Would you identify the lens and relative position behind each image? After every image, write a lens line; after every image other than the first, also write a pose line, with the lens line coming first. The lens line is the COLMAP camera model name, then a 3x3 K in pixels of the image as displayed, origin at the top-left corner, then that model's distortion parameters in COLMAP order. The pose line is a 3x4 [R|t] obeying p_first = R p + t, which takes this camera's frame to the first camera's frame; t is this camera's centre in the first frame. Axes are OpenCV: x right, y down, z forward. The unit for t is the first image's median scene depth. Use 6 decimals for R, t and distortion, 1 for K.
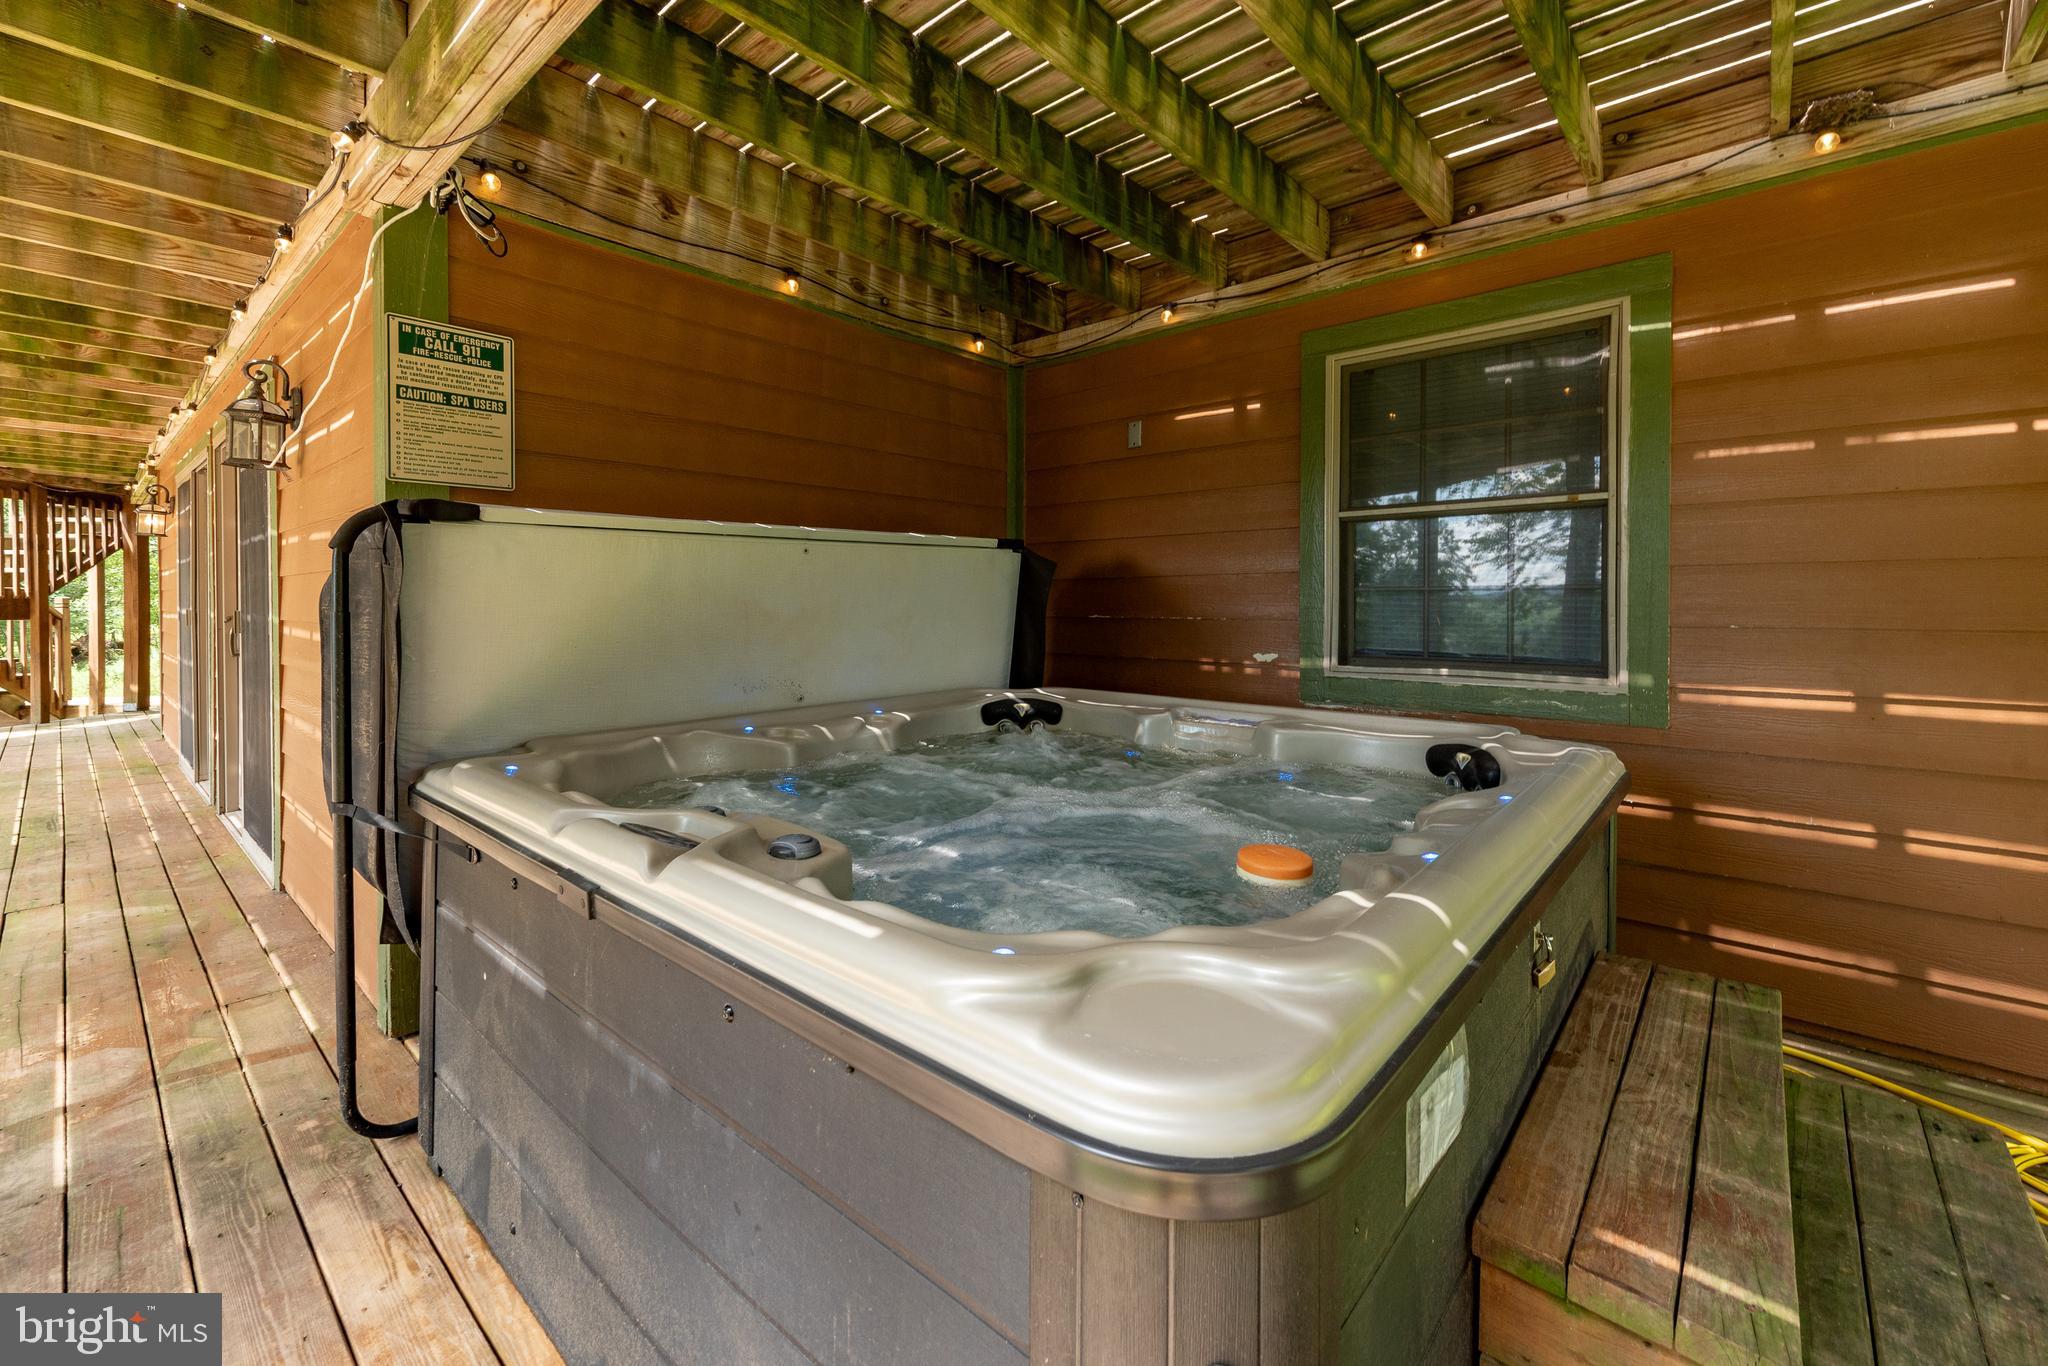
lens RADIAL K [[810.6, 0, 1037.0], [0, 810.6, 565.0], [0, 0, 1]] dist [0.009623, -0.000797]
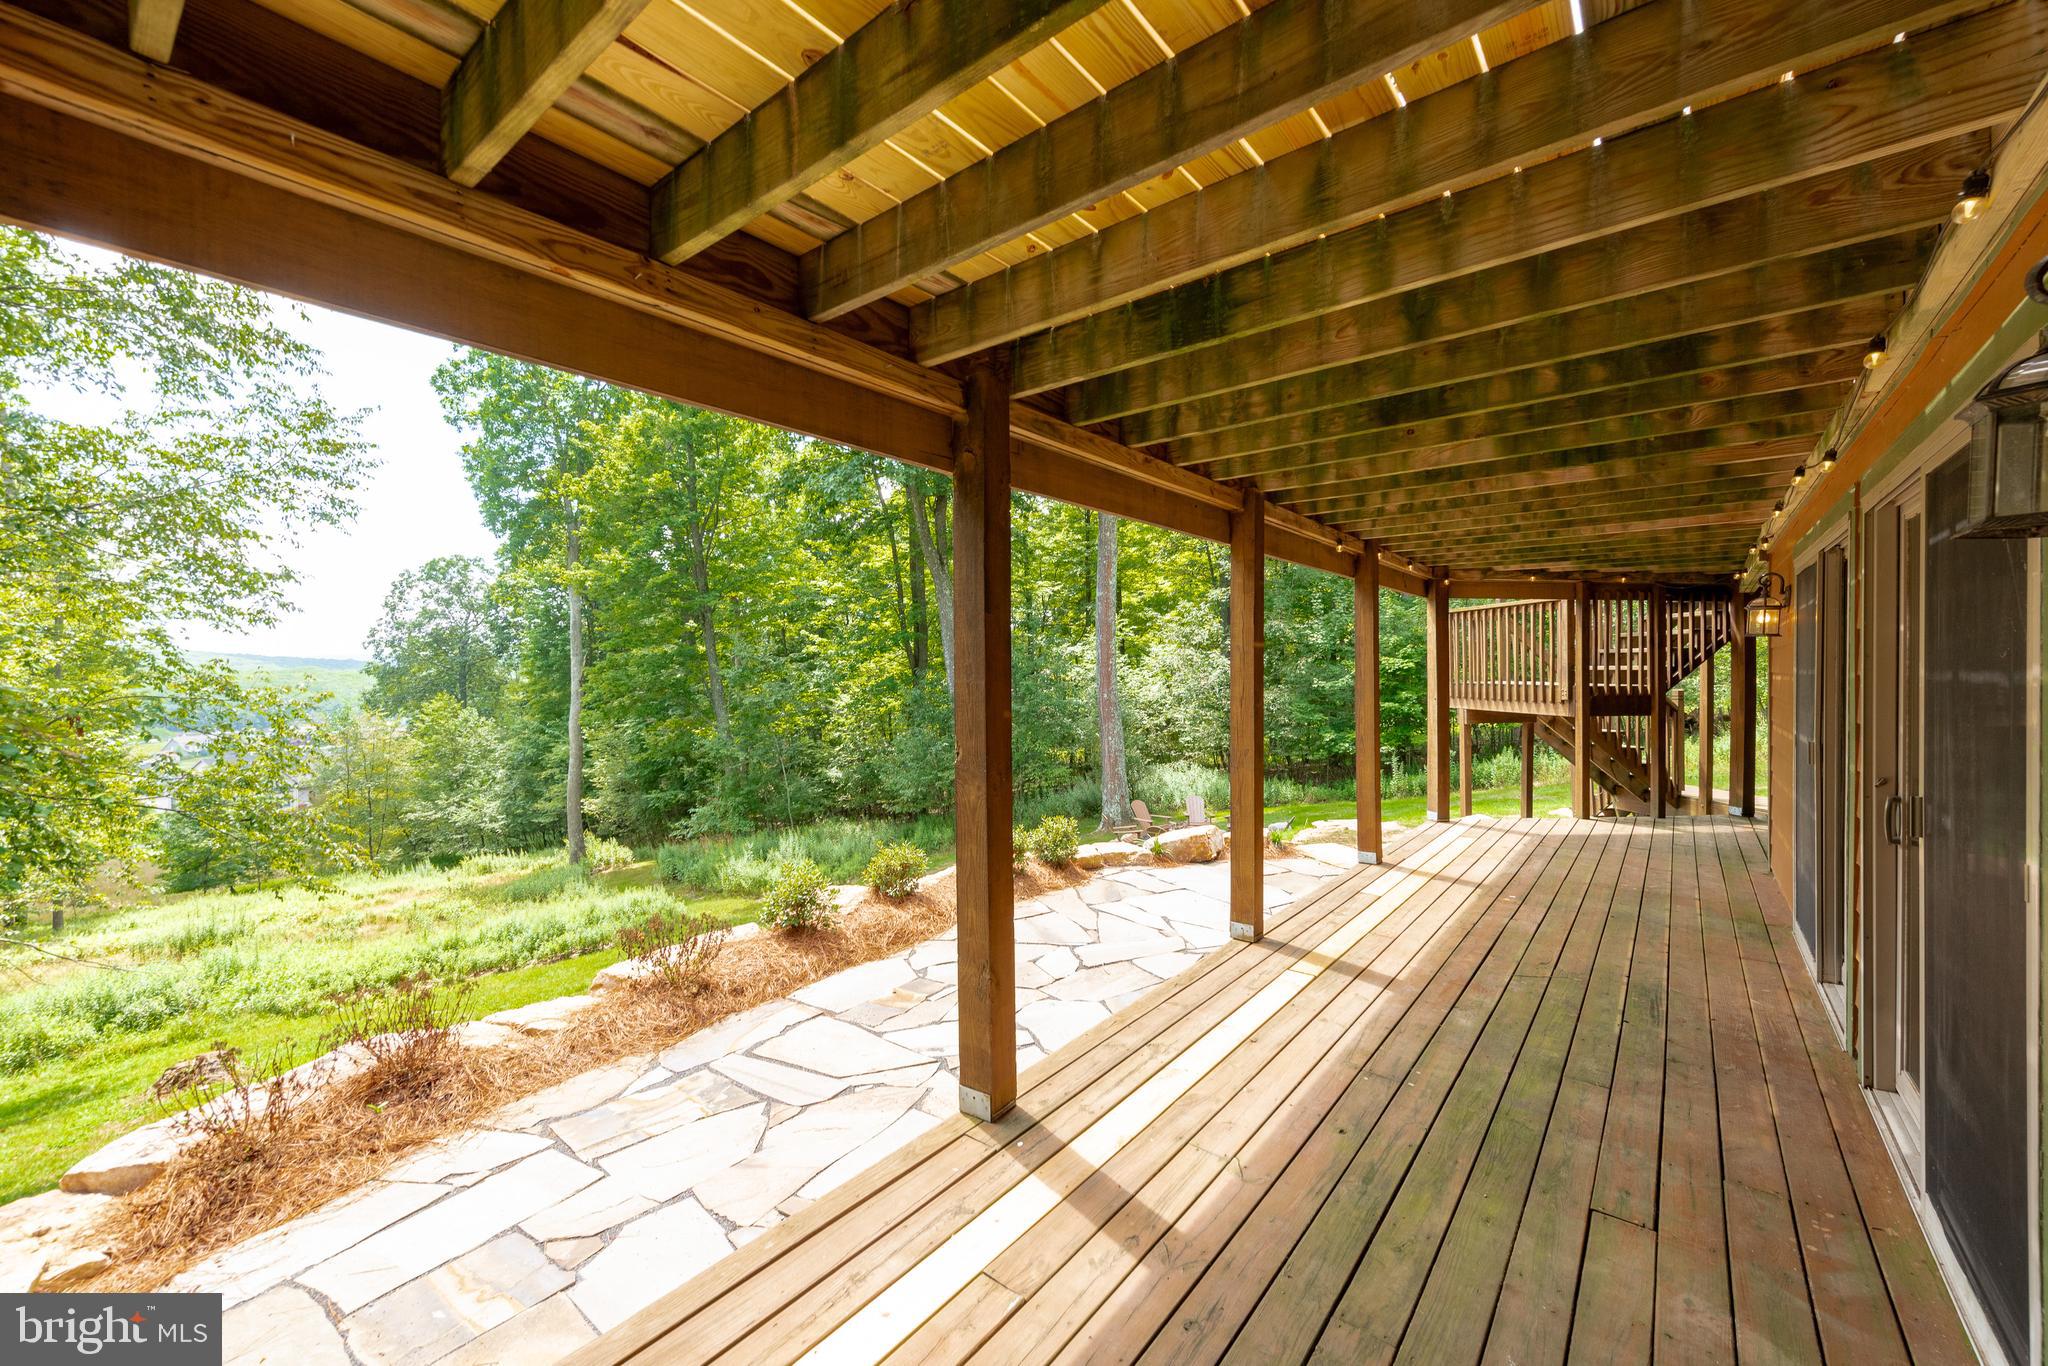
lens RADIAL K [[810.6, 0, 1005.0], [0, 810.6, 724.4], [0, 0, 1]] dist [0.009623, -0.000797]
pose [[0.007345, 0.065969, -0.997795, -0.267491], [0.043102, 0.996873, 0.066226, -0.035622], [0.999044, -0.043493, 0.004478, 0.235935]]
